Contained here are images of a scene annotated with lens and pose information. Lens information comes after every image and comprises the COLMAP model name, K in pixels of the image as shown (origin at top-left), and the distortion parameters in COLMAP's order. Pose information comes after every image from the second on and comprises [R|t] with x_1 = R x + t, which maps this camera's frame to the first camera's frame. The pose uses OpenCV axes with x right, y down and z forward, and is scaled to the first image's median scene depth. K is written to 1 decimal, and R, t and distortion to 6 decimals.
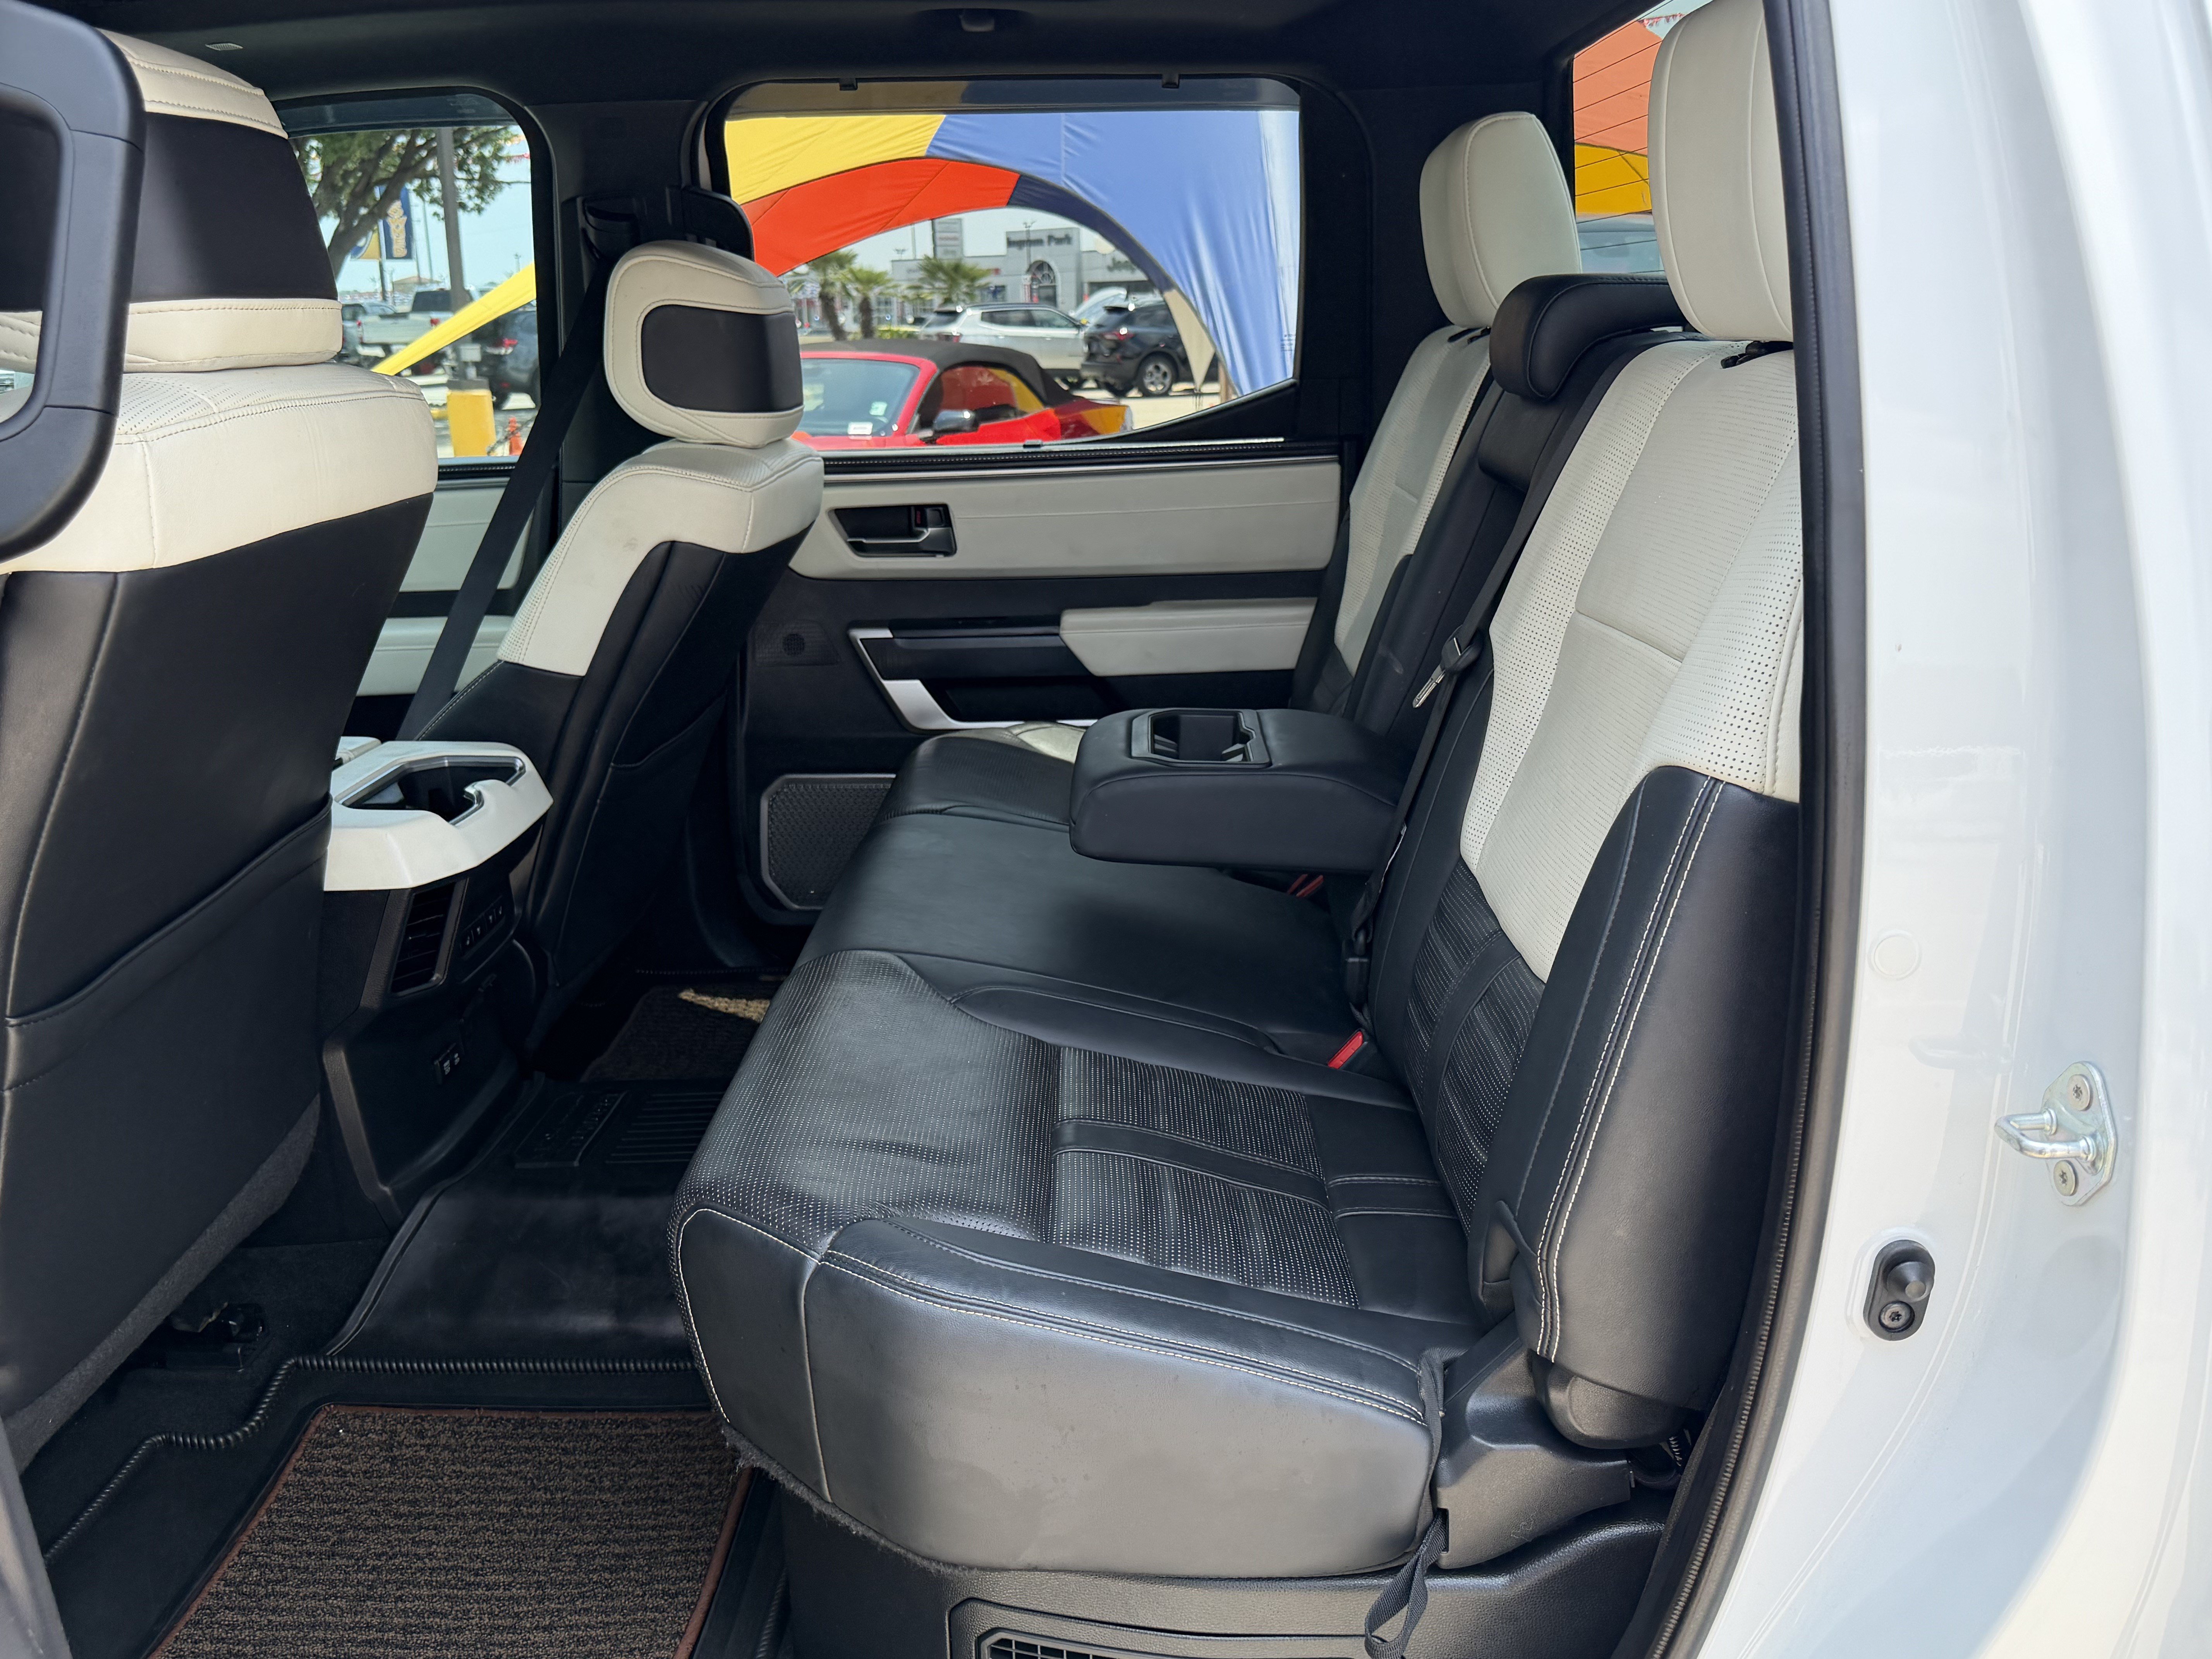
lens RADIAL K [[1818.5, 0, 1098.7], [0, 1818.5, 815.6], [0, 0, 1]] dist [0.151306, -0.291158]
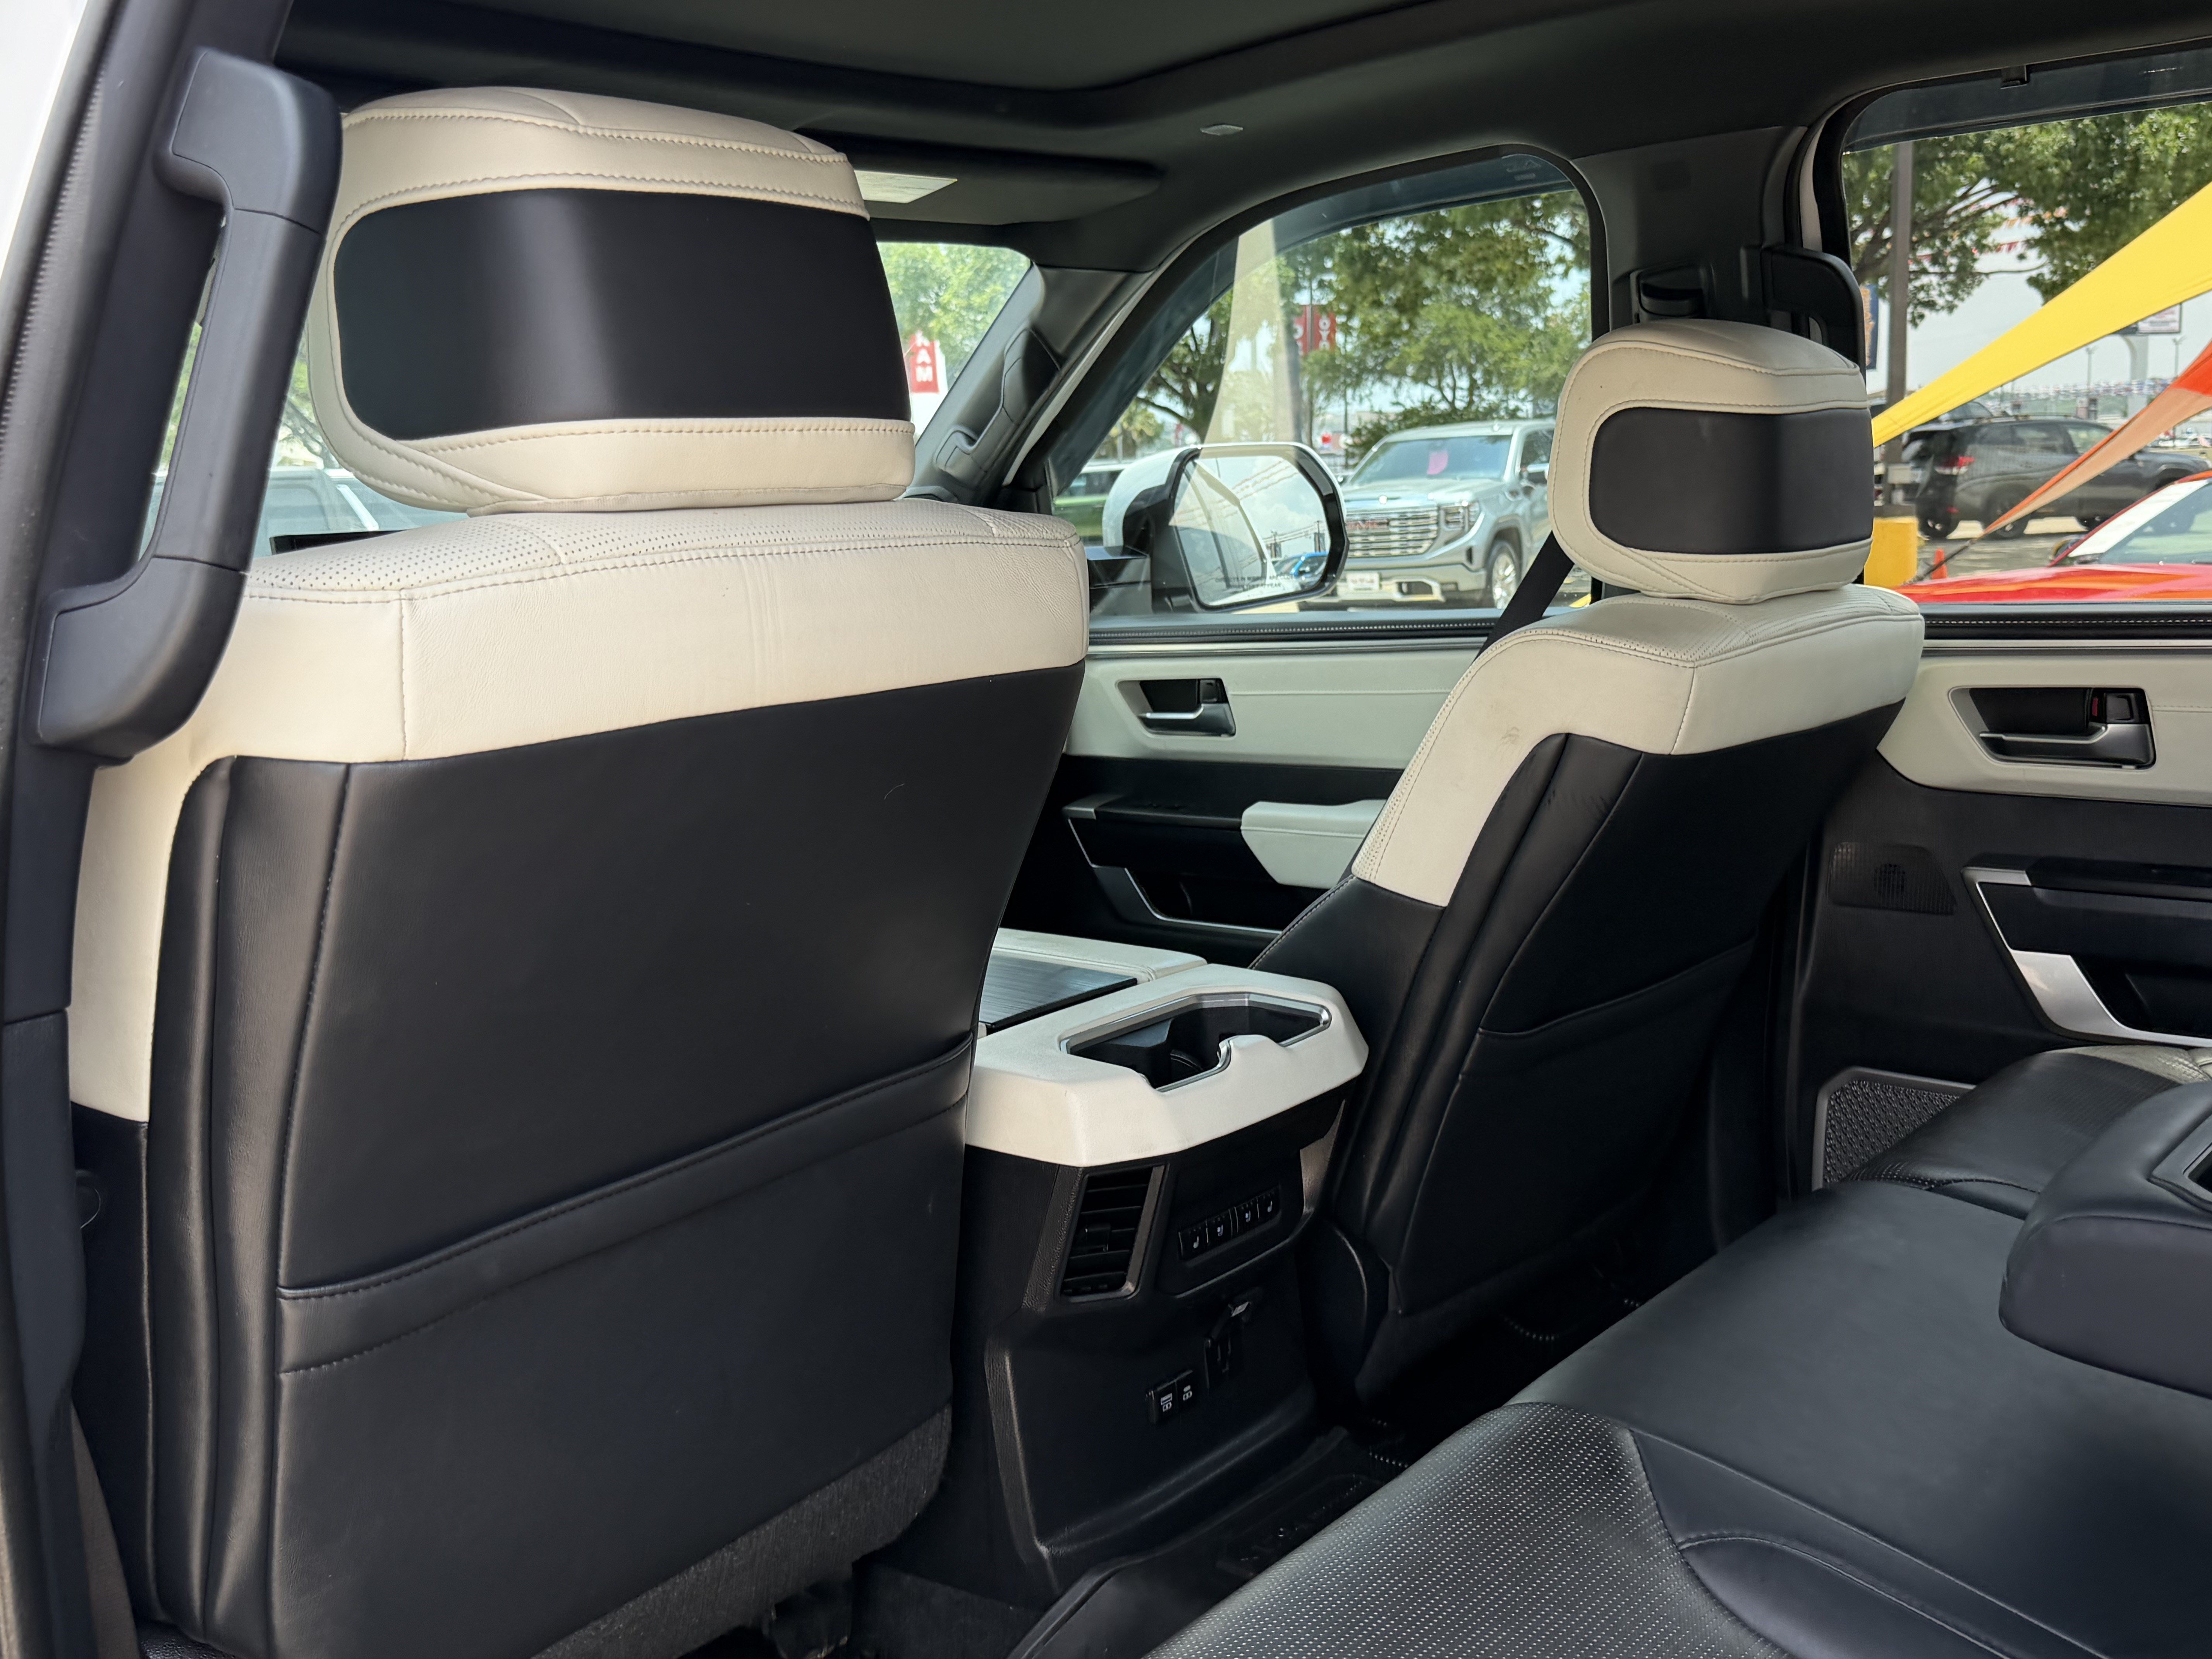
lens RADIAL K [[2127.6, 0, 1097.5], [0, 2127.6, 837.1], [0, 0, 1]] dist [0.199255, -0.467037]
pose [[0.774479, 0.088933, -0.626318, 0.126369], [-0.138524, 0.989882, -0.030736, -0.050083], [0.617247, 0.110565, 0.778962, 0.208974]]
